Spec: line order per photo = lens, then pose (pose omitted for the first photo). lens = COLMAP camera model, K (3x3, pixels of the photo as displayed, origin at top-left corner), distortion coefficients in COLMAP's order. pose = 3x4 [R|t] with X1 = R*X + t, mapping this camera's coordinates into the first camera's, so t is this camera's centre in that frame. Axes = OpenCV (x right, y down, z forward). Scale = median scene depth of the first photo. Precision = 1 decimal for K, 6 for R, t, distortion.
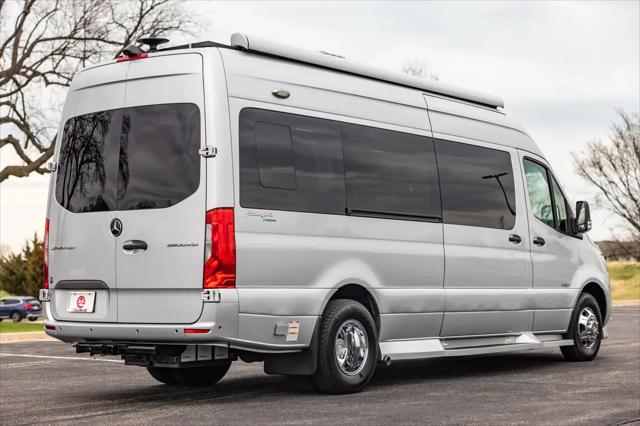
lens RADIAL K [[1243.9, 0, 320.0], [0, 1243.9, 213.0], [0, 0, 1]] dist [0.019688, -0.114864]
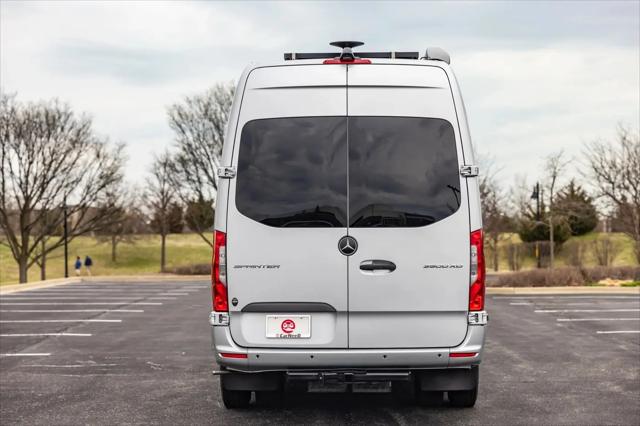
lens RADIAL K [[1243.9, 0, 320.0], [0, 1243.9, 213.0], [0, 0, 1]] dist [0.019688, -0.114864]
pose [[0.808547, 0.017405, 0.588174, -0.715843], [-0.032921, 0.999335, 0.015684, -0.026190], [-0.587510, -0.032044, 0.808582, 0.260118]]
